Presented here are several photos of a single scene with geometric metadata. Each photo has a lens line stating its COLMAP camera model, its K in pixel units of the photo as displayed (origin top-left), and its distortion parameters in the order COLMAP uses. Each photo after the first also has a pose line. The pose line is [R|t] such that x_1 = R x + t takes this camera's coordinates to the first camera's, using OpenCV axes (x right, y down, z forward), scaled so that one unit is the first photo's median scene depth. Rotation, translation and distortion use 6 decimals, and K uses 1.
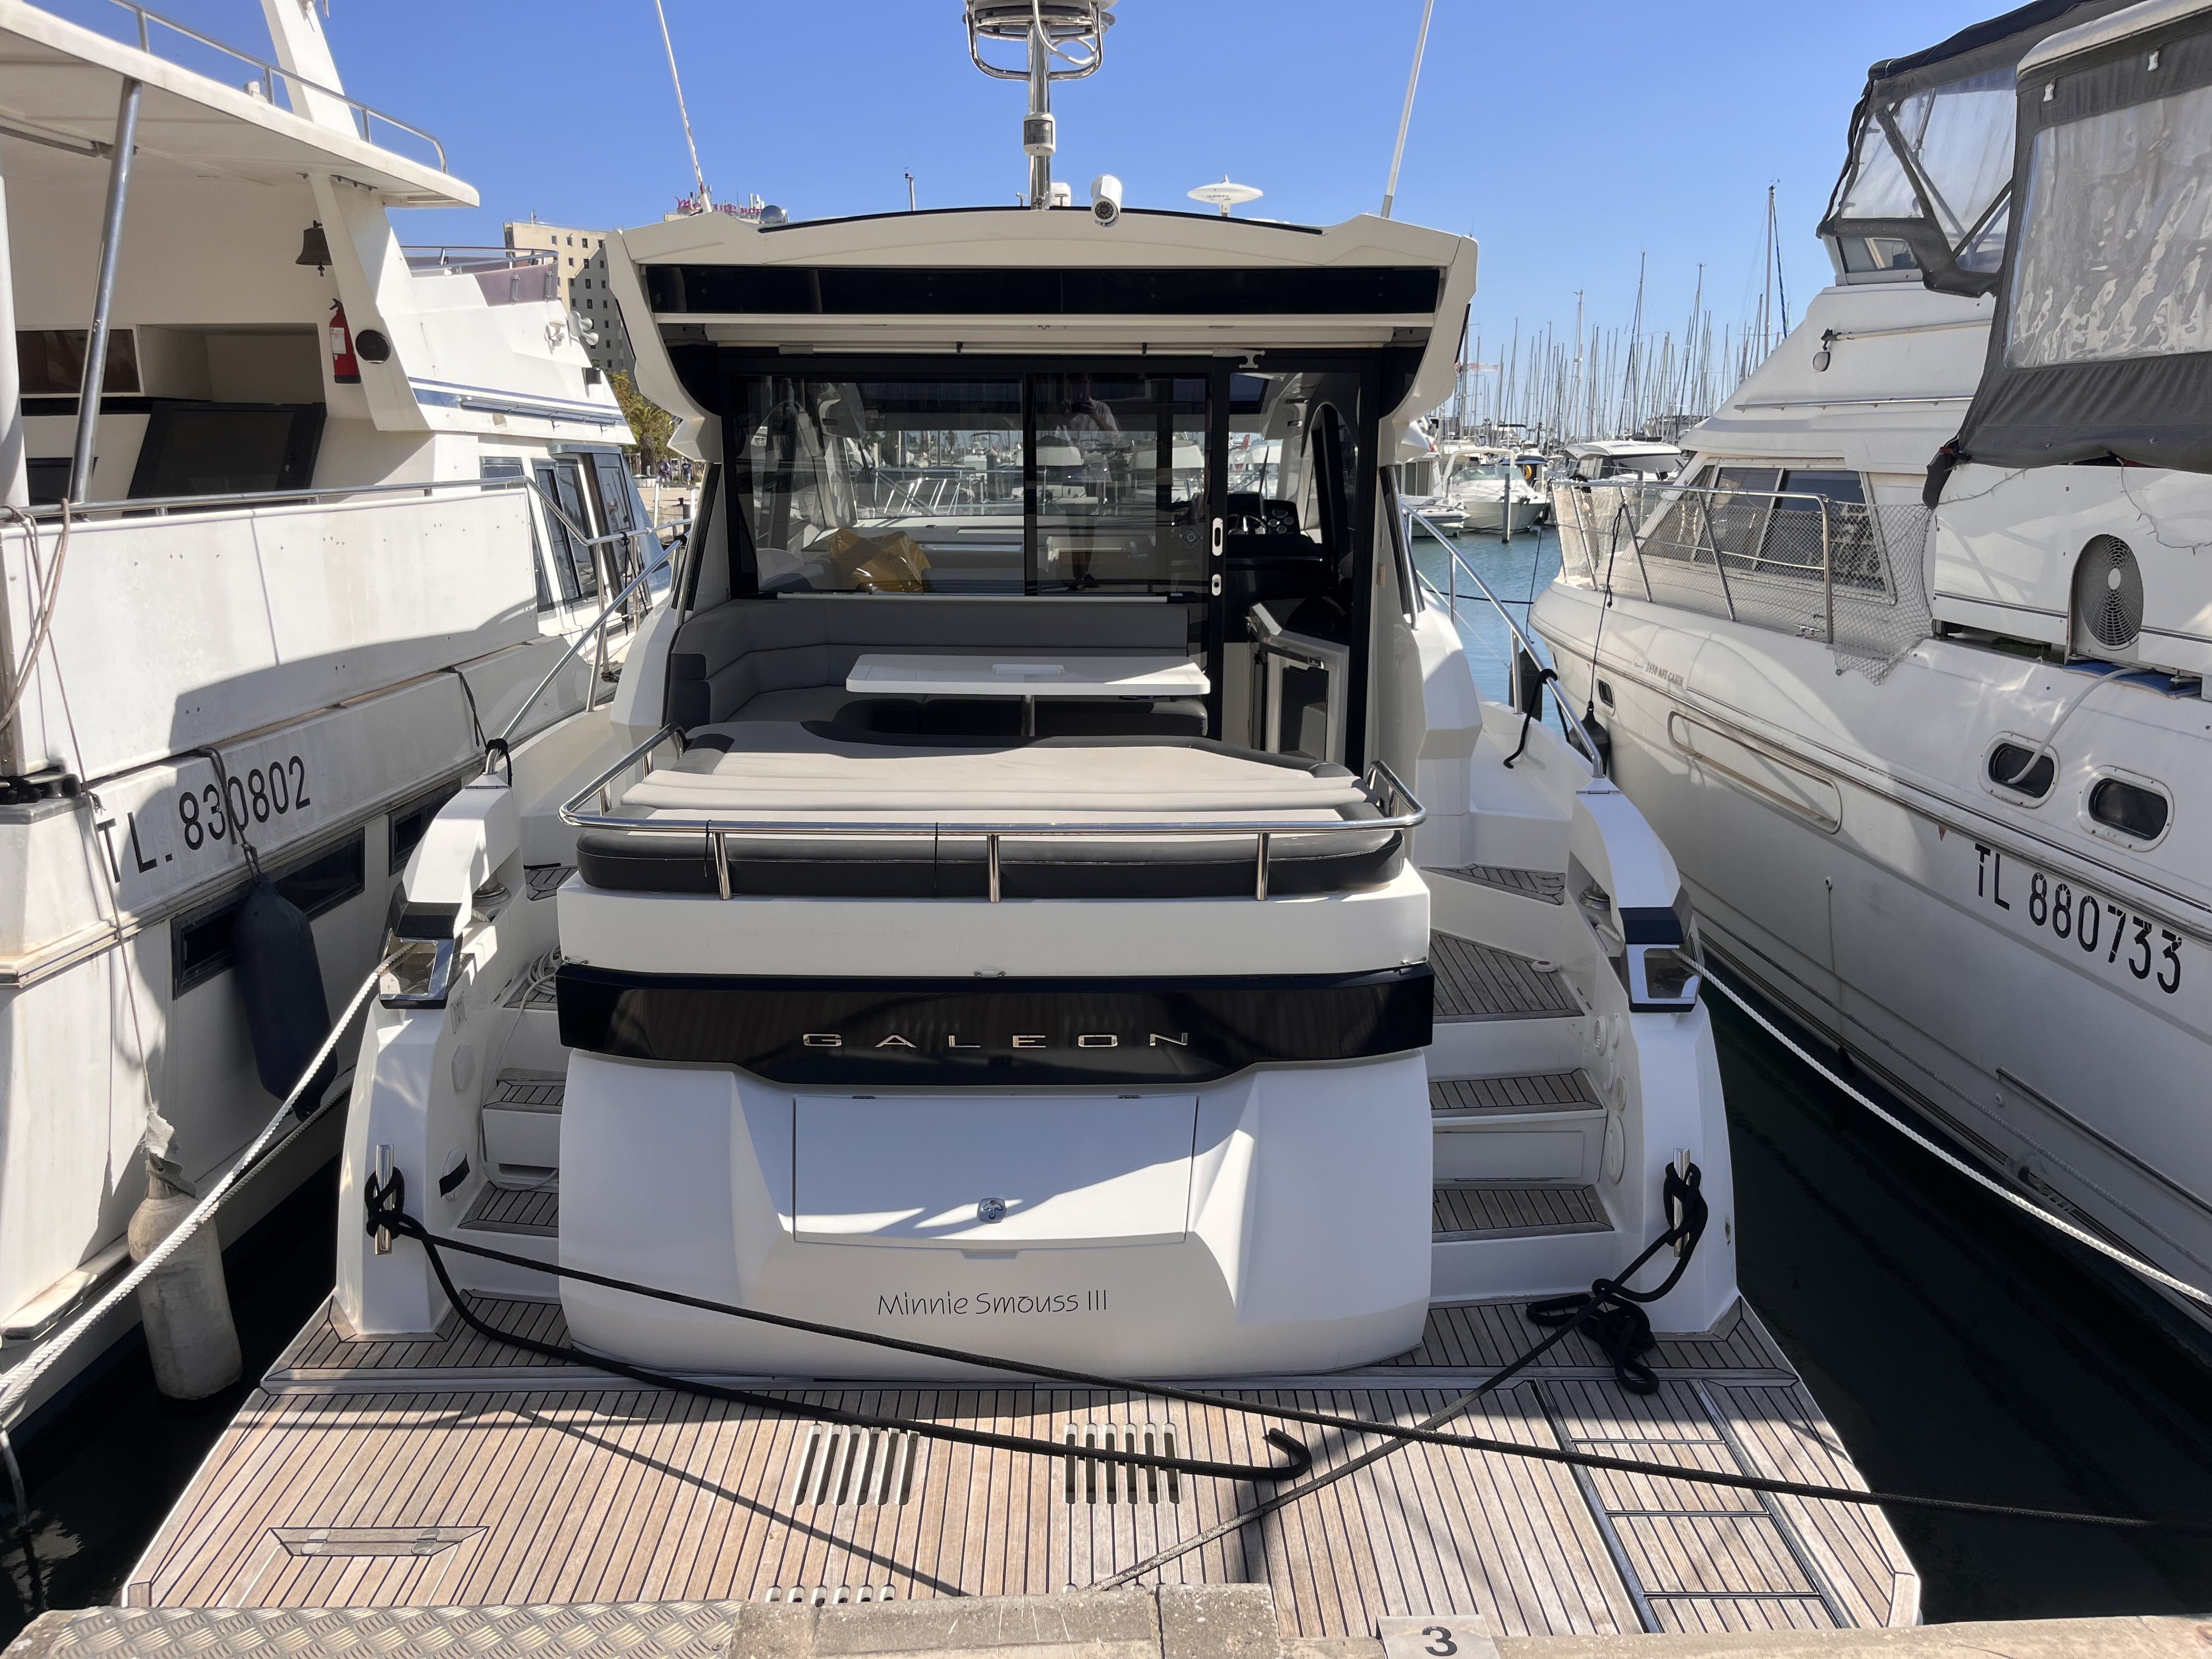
lens RADIAL K [[1712.3, 0, 1106.3], [0, 1712.3, 816.0], [0, 0, 1]] dist [-0.066623, 0.000776]
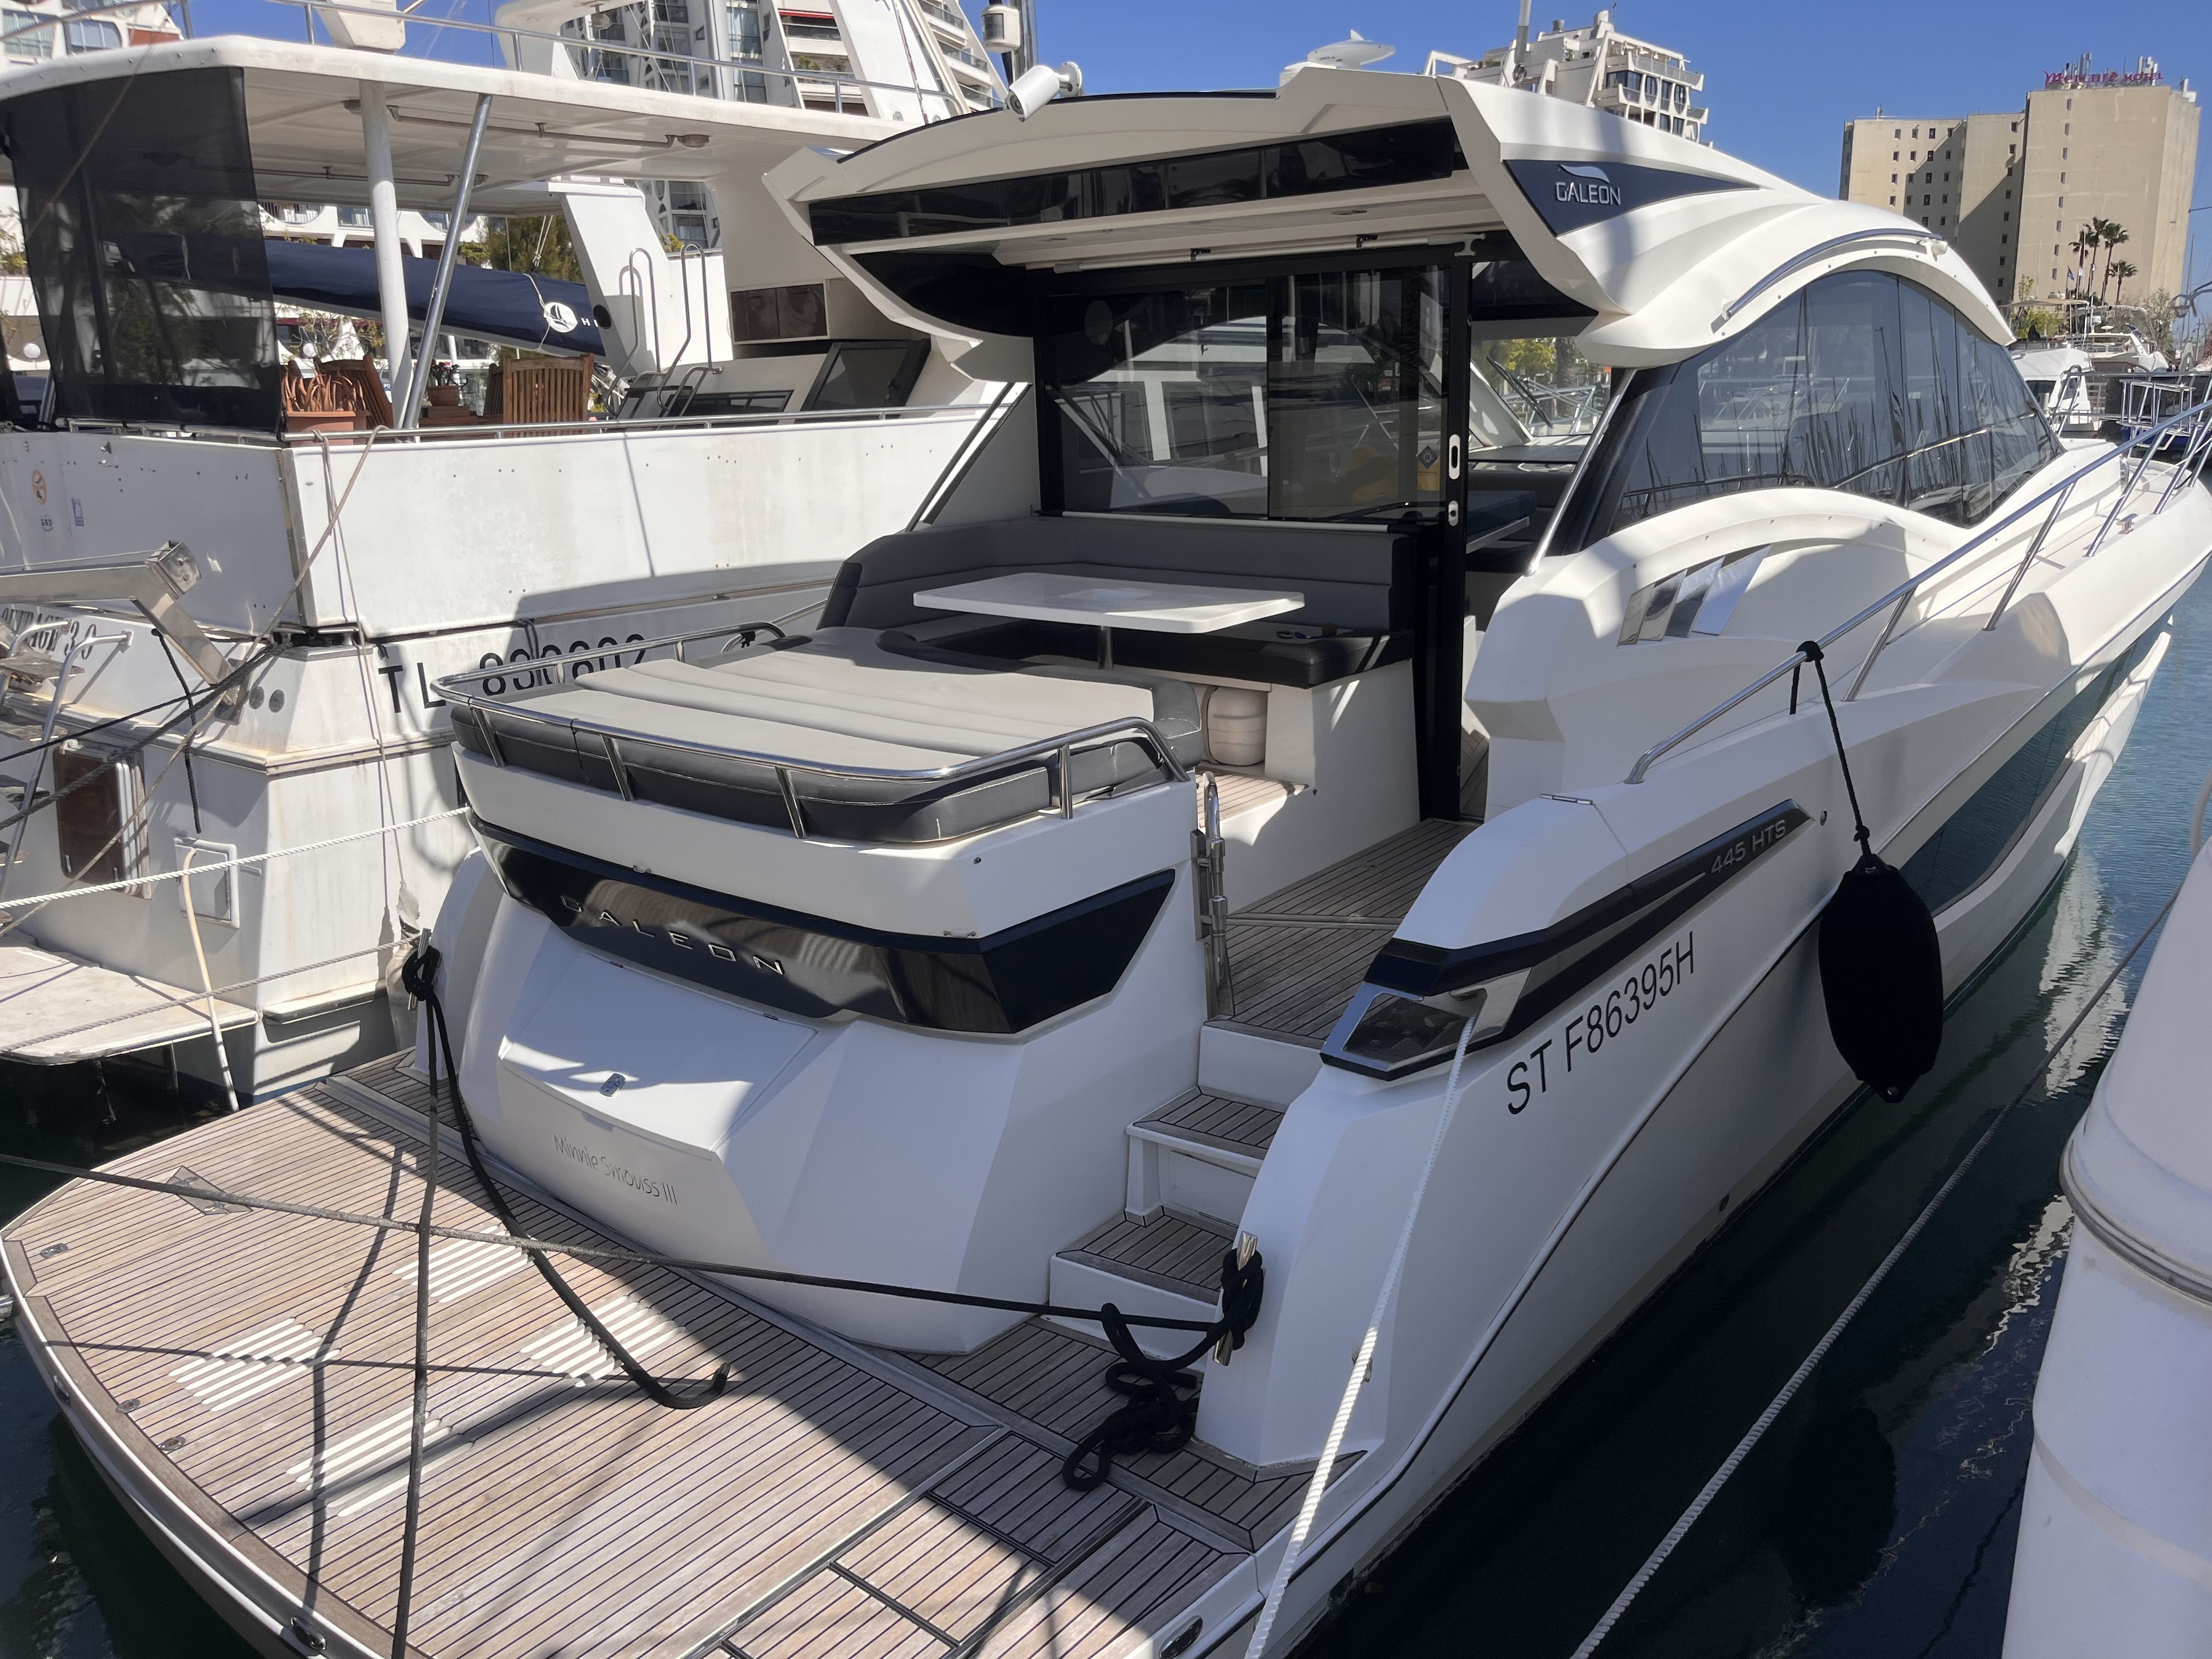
lens RADIAL K [[1691.6, 0, 1106.0], [0, 1691.6, 829.5], [0, 0, 1]] dist [-0.008955, -0.005796]
pose [[0.748890, 0.140450, -0.647639, 0.736672], [-0.103962, 0.990082, 0.094499, -0.055287], [0.654488, -0.003439, 0.756064, 0.334377]]
